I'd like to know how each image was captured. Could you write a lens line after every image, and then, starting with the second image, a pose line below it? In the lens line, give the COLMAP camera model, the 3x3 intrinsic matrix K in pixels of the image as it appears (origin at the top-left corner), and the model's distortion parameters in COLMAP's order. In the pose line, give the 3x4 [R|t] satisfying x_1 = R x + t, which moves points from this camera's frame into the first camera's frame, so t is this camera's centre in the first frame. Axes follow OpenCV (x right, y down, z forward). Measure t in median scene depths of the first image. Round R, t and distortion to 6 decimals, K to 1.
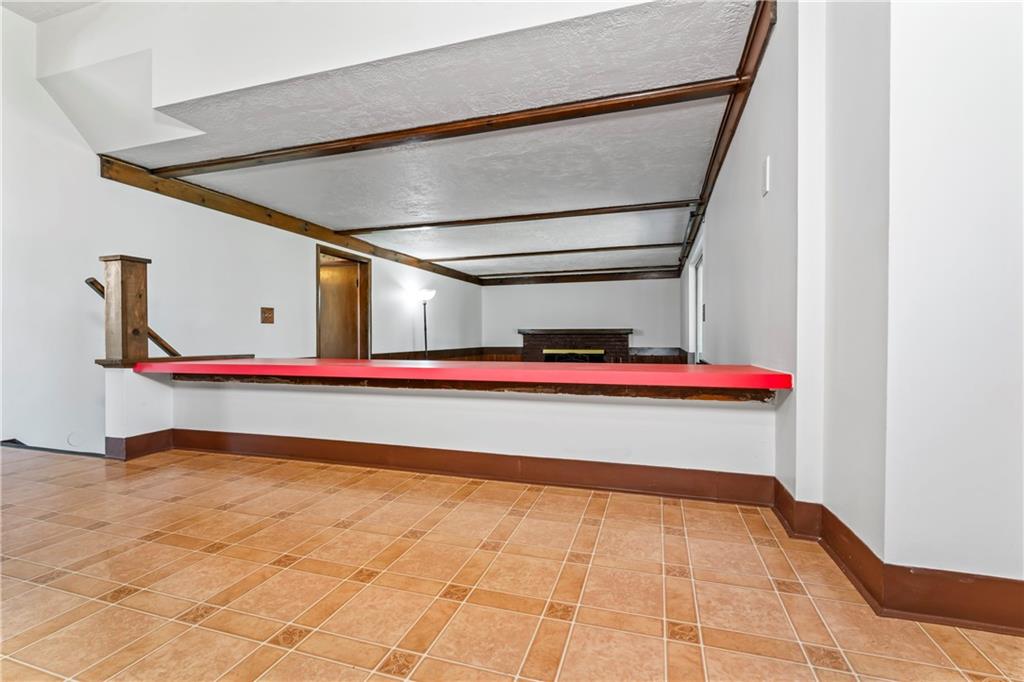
lens RADIAL K [[462.0, 0, 512.0], [0, 462.0, 341.0], [0, 0, 1]] dist [-0.000046, 0.000035]
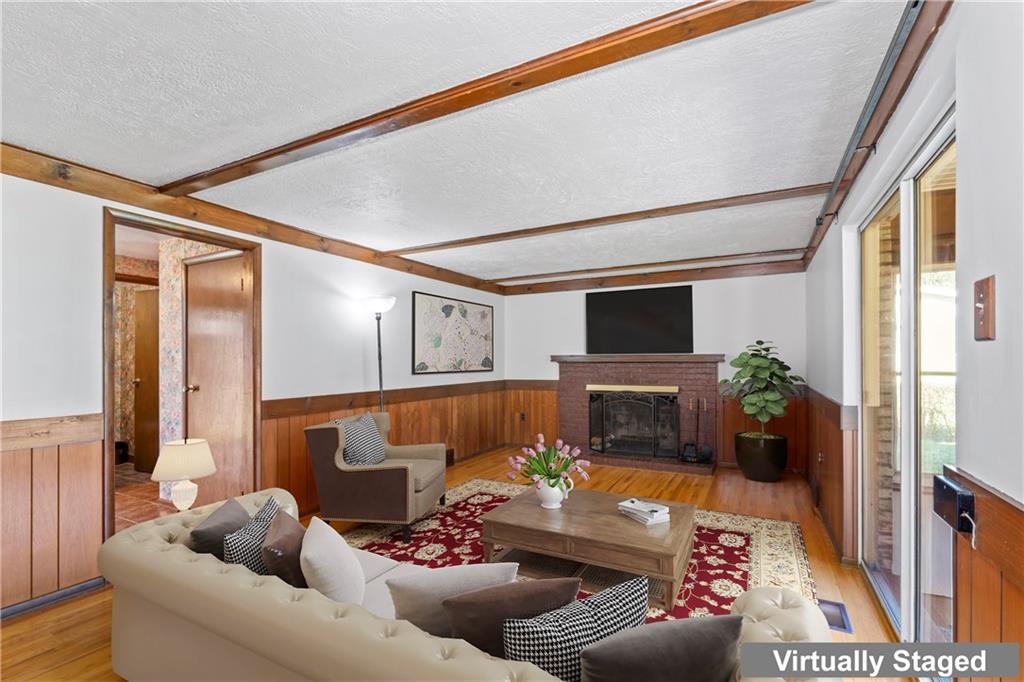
lens RADIAL K [[467.7, 0, 507.8], [0, 467.7, 356.2], [0, 0, 1]] dist [-0.001838, 0.000016]
pose [[0.983180, -0.006215, -0.182532, 0.101343], [0.003182, 0.999852, -0.016902, -0.015332], [0.182610, 0.016037, 0.983055, 0.376917]]
